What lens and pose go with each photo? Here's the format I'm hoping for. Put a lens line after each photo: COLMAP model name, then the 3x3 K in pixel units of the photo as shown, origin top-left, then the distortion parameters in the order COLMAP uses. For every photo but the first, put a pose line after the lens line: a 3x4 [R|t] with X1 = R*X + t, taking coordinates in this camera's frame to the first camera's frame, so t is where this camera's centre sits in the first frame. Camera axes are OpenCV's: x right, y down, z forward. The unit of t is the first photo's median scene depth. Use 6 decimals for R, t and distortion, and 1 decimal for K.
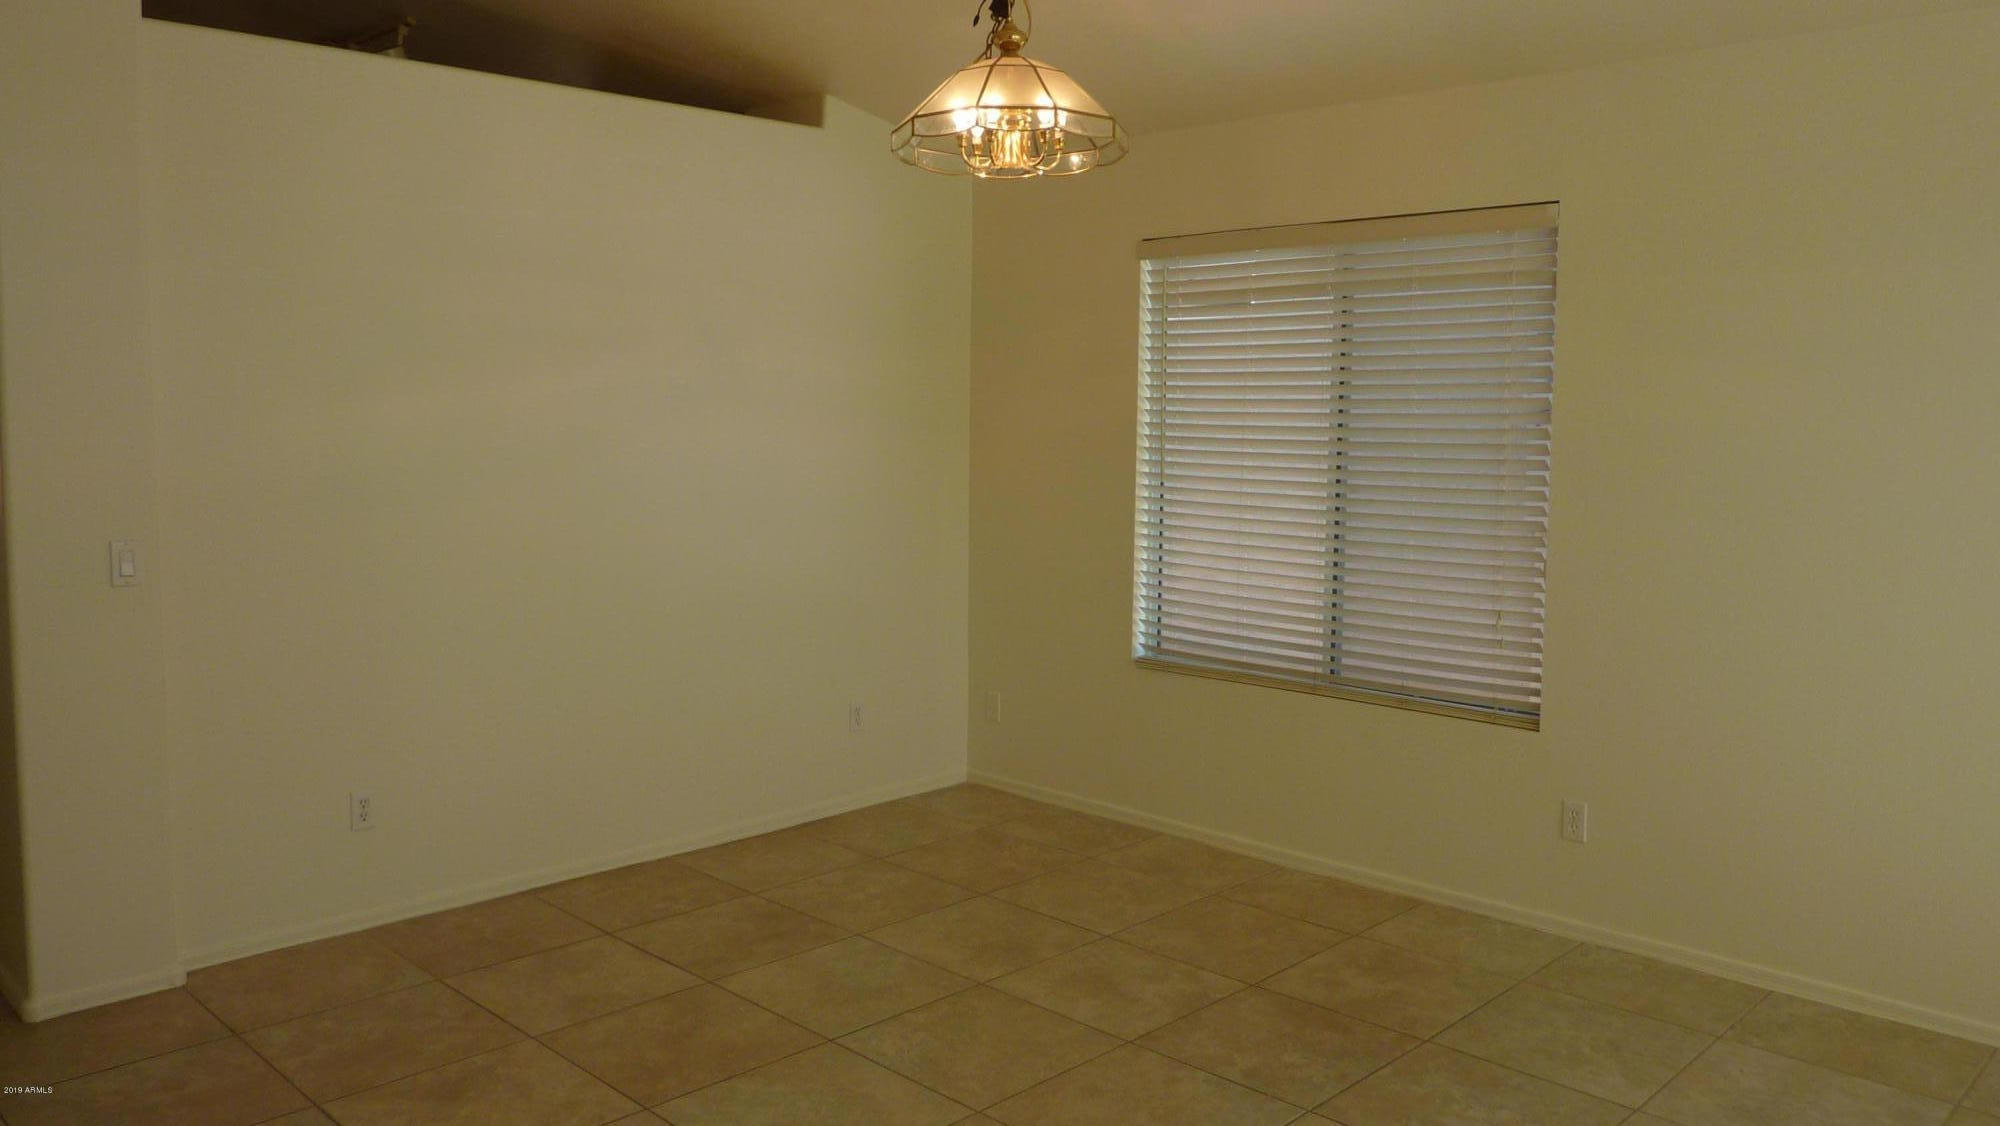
lens RADIAL K [[1503.3, 0, 1000.0], [0, 1503.3, 563.0], [0, 0, 1]] dist [-0.004869, -0.005795]
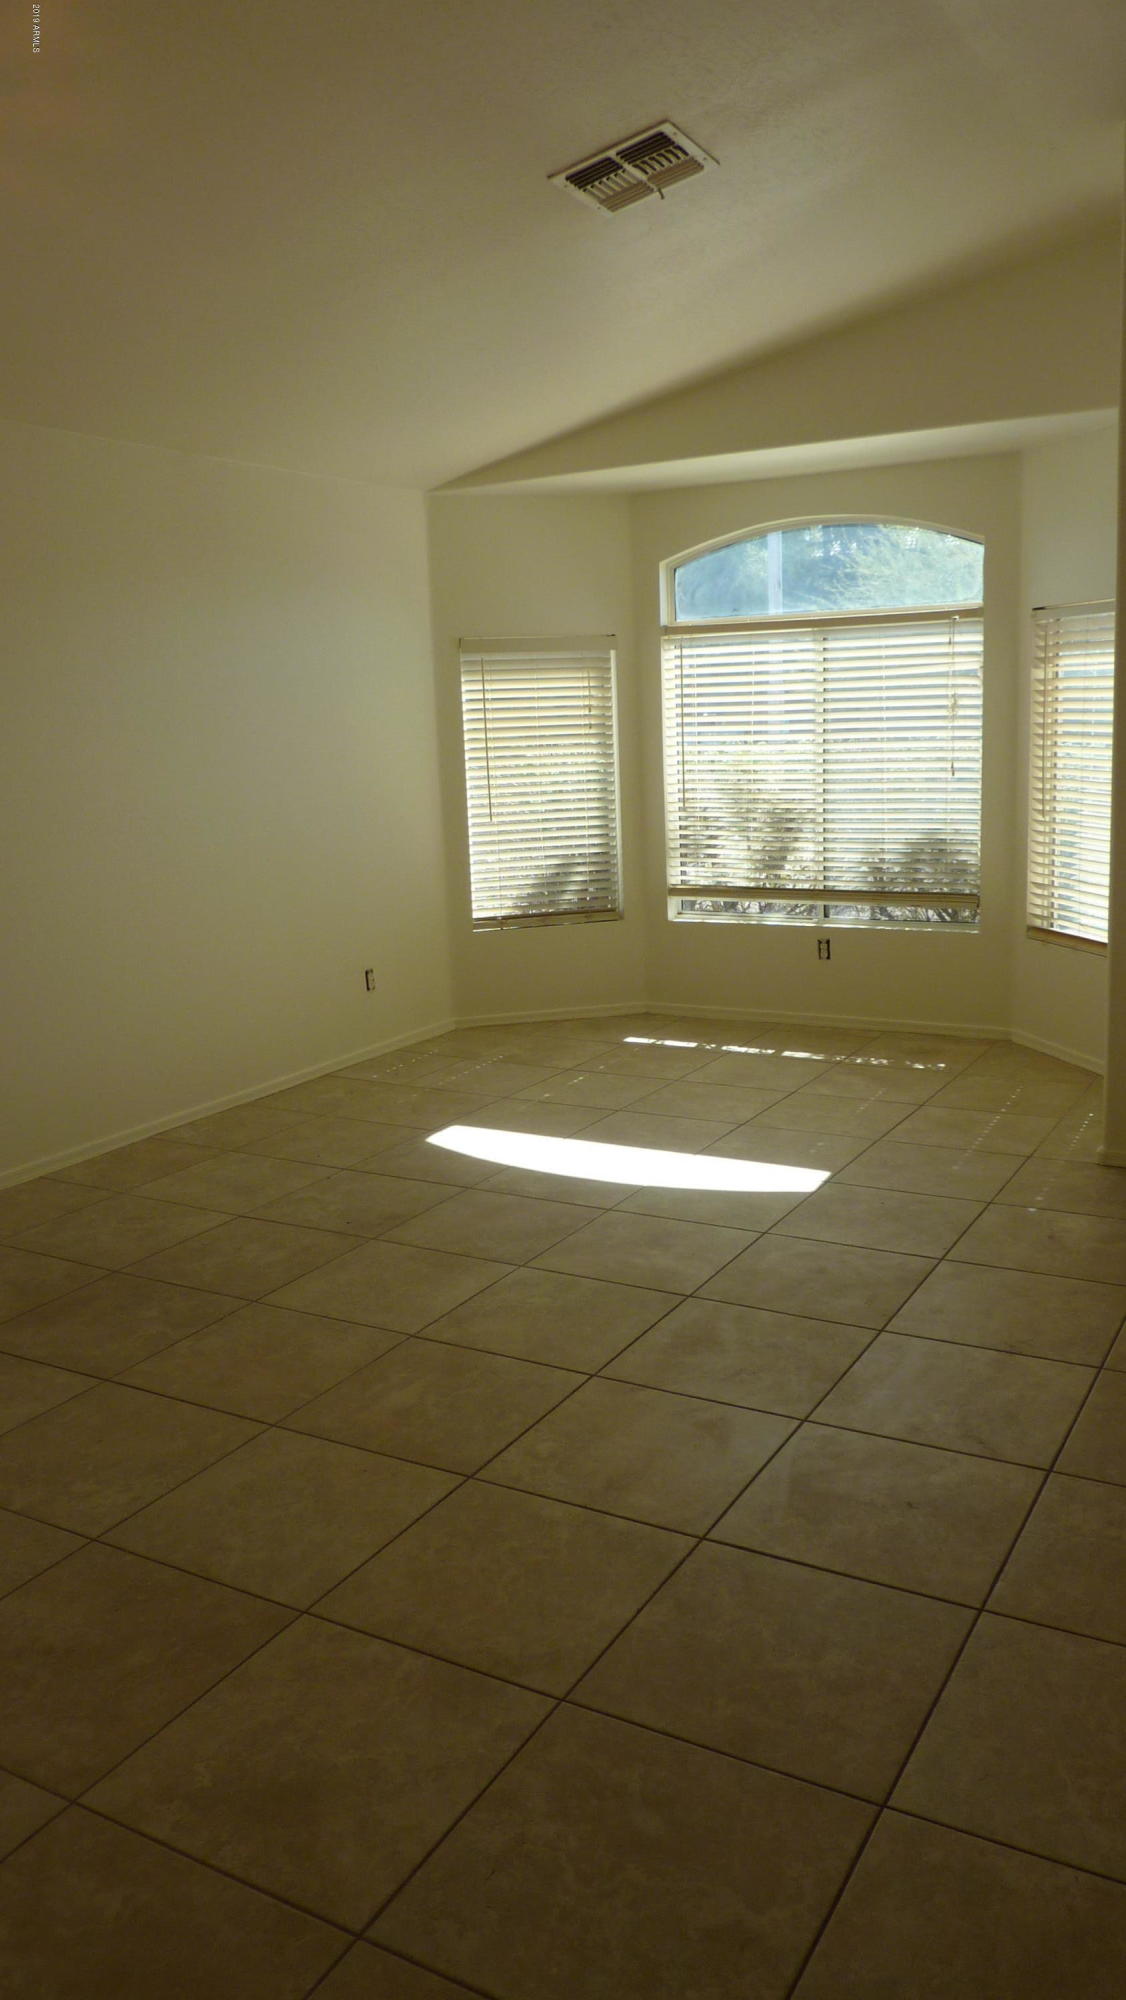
lens RADIAL K [[1503.3, 0, 563.0], [0, 1503.3, 1000.0], [0, 0, 1]] dist [-0.004869, -0.005795]
pose [[-0.277934, -0.173373, 0.944825, -0.895312], [0.119557, 0.969687, 0.213105, -0.097120], [-0.953131, 0.172189, -0.248781, 0.932695]]
